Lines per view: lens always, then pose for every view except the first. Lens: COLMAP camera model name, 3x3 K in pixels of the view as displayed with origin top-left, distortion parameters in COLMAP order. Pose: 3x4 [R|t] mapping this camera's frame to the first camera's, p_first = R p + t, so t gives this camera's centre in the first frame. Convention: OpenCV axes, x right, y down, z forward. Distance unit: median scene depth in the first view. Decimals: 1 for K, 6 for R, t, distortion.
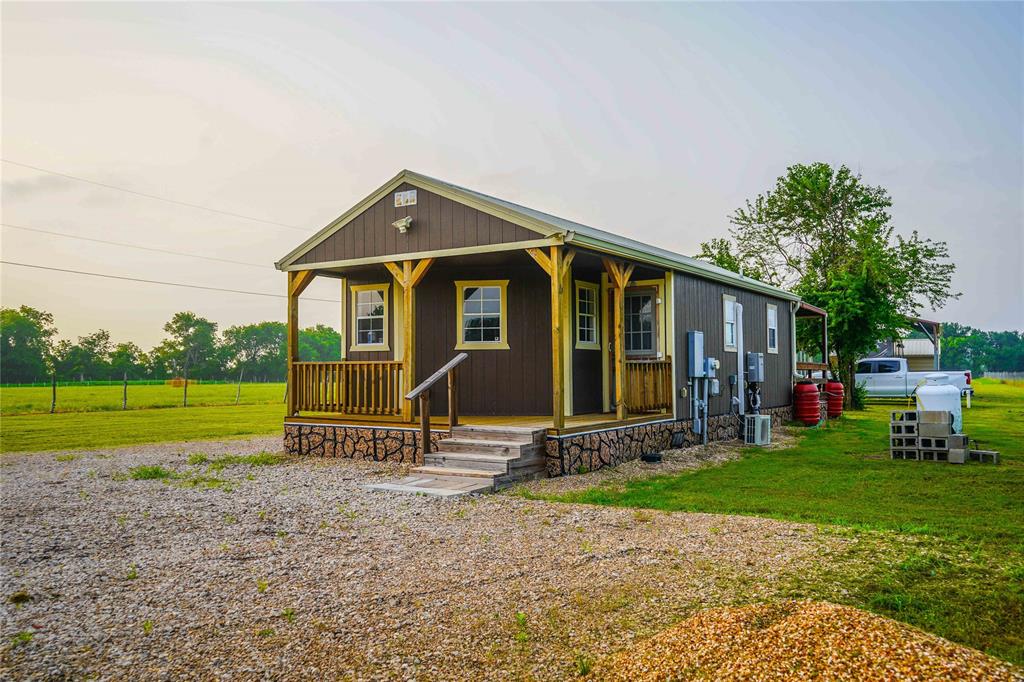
lens RADIAL K [[815.6, 0, 515.1], [0, 815.6, 337.3], [0, 0, 1]] dist [-0.013385, 0.007513]
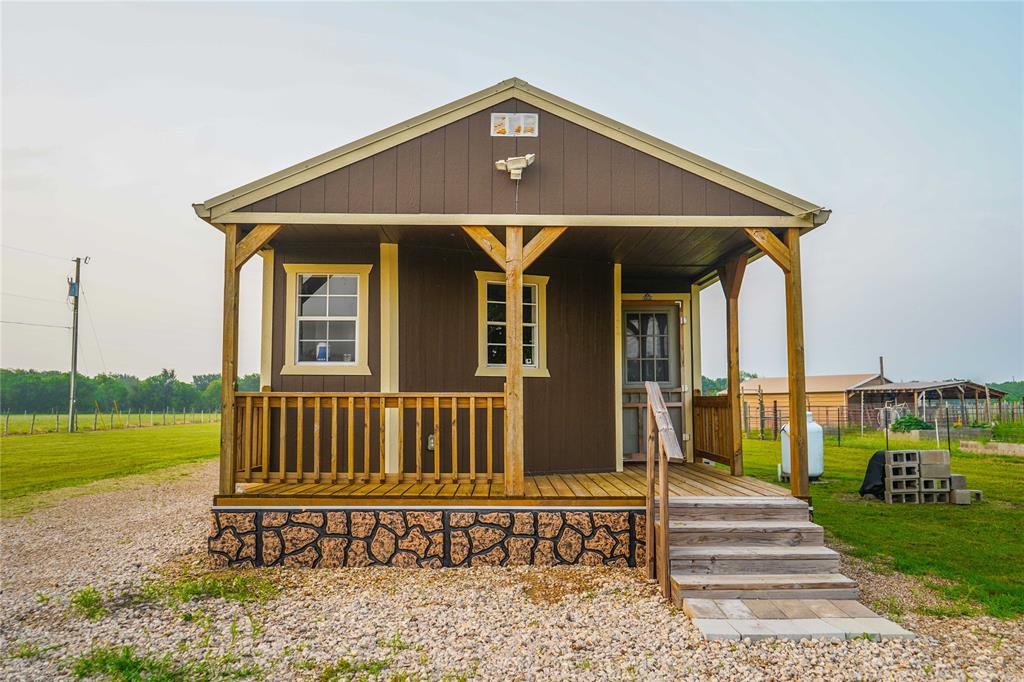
lens RADIAL K [[815.6, 0, 510.8], [0, 815.6, 338.6], [0, 0, 1]] dist [-0.013385, 0.007513]
pose [[0.828688, 0.048062, 0.557644, -0.446437], [-0.026208, 0.998546, -0.047116, 0.016547], [-0.559098, 0.024429, 0.828742, 0.479678]]
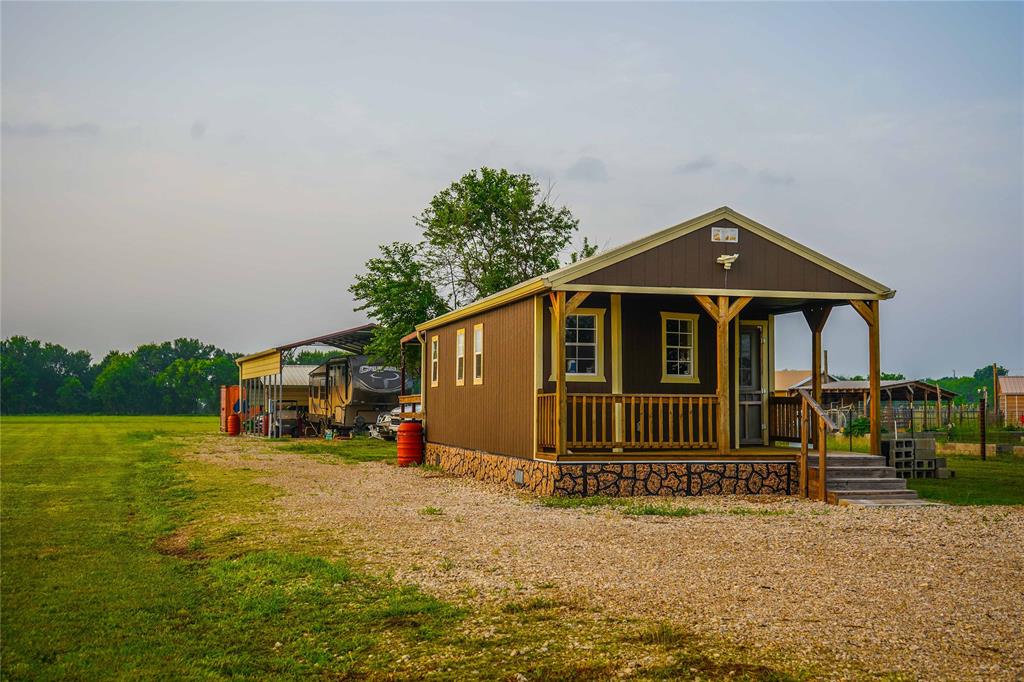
lens RADIAL K [[1282.1, 0, 512.4], [0, 1282.1, 335.2], [0, 0, 1]] dist [0.014098, 0.000000]
pose [[0.683684, 0.046631, 0.728287, -1.407947], [-0.037563, 0.998882, -0.028695, 0.009971], [-0.728811, -0.007738, 0.684671, 0.092739]]
